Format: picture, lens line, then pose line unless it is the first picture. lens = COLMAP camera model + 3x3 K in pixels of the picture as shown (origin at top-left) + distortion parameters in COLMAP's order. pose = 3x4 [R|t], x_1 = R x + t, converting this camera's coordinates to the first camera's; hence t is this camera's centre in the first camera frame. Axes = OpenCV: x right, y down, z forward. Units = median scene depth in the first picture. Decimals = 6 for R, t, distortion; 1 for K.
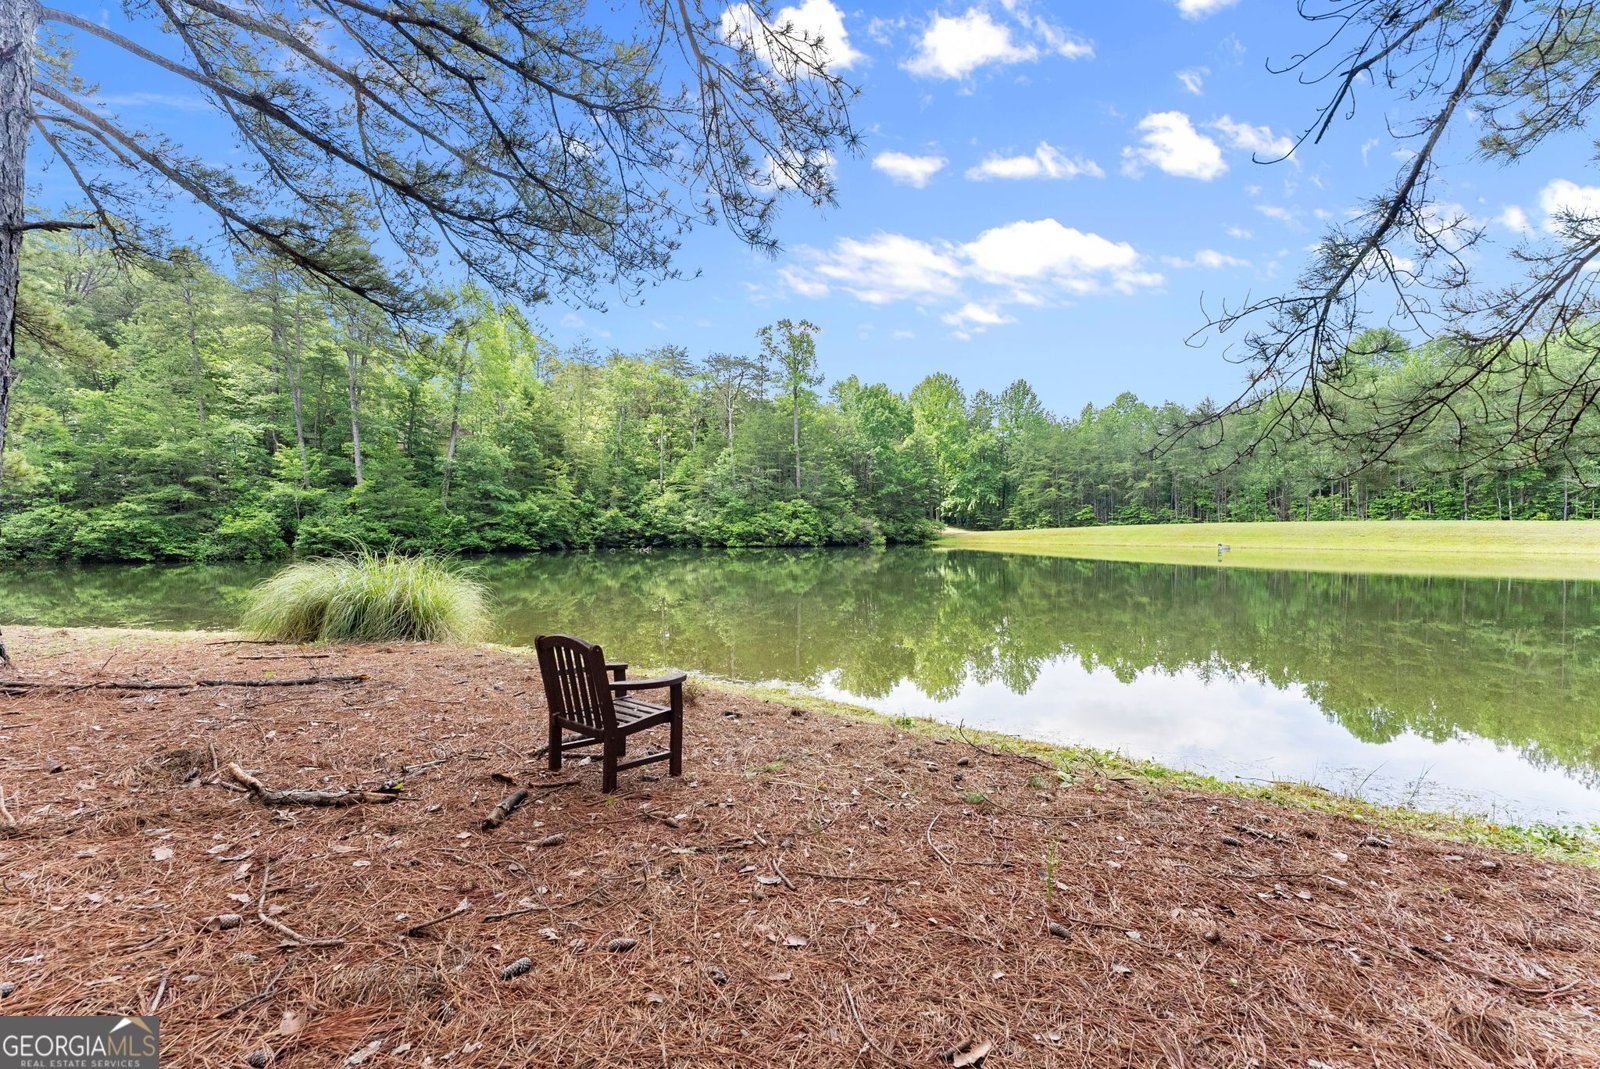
lens RADIAL K [[658.2, 0, 796.4], [0, 658.2, 531.3], [0, 0, 1]] dist [0.001078, 0.000224]
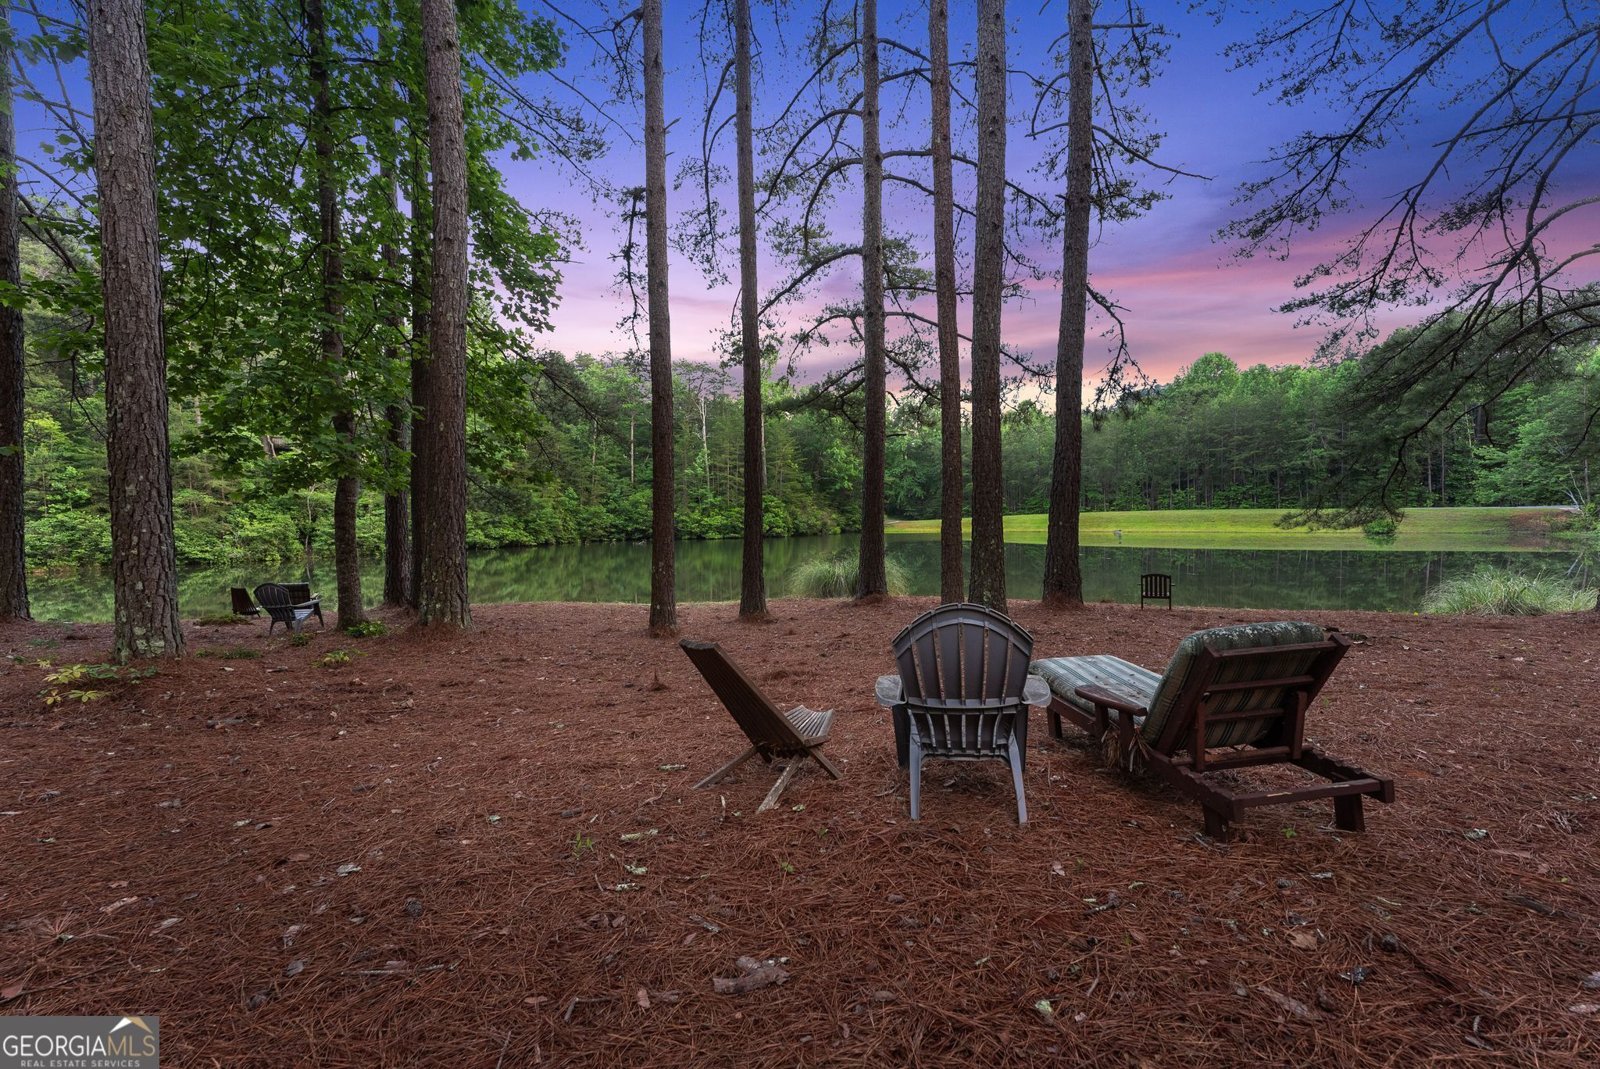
lens RADIAL K [[657.0, 0, 800.0], [0, 657.0, 534.5], [0, 0, 1]] dist [-0.000697, 0.000163]
pose [[0.983497, -0.018595, 0.179965, -0.177955], [0.014222, 0.999572, 0.025557, -0.011596], [-0.180363, -0.022576, 0.983341, -0.135445]]
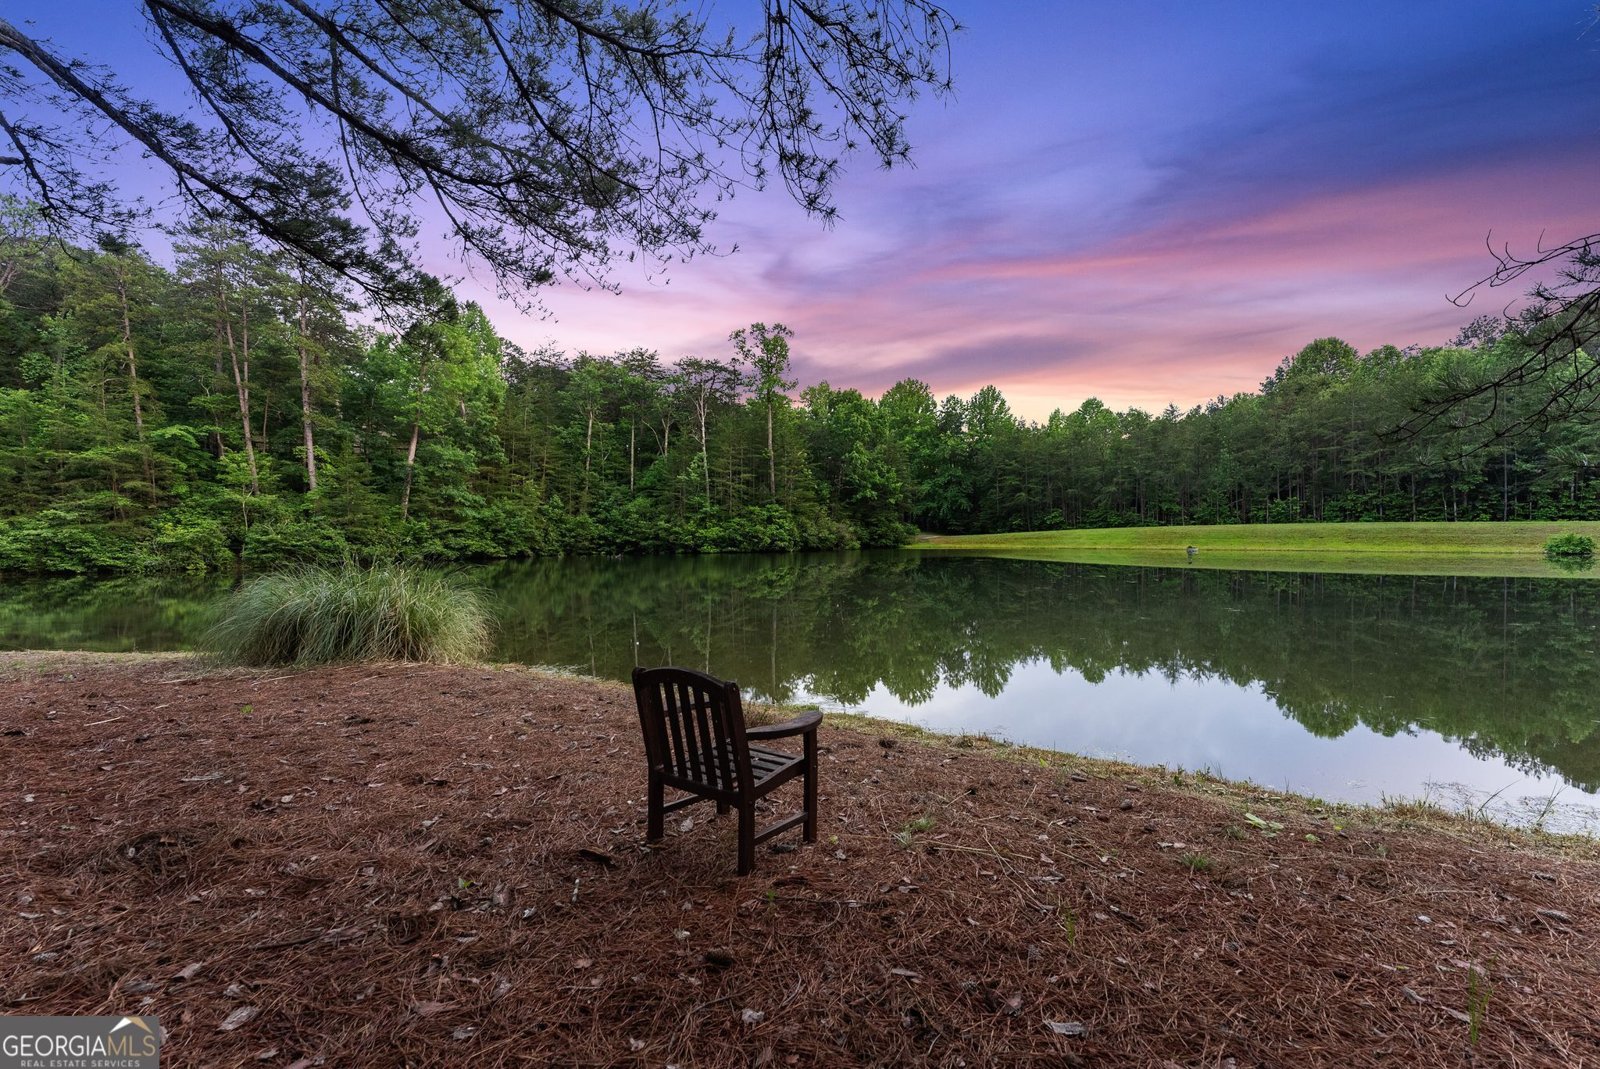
lens RADIAL K [[657.0, 0, 800.0], [0, 657.0, 534.5], [0, 0, 1]] dist [-0.000697, 0.000163]
pose [[0.998380, -0.006127, 0.056564, -0.015703], [0.006325, 0.999975, -0.003313, 0.000329], [-0.056542, 0.003666, 0.998393, 0.014034]]
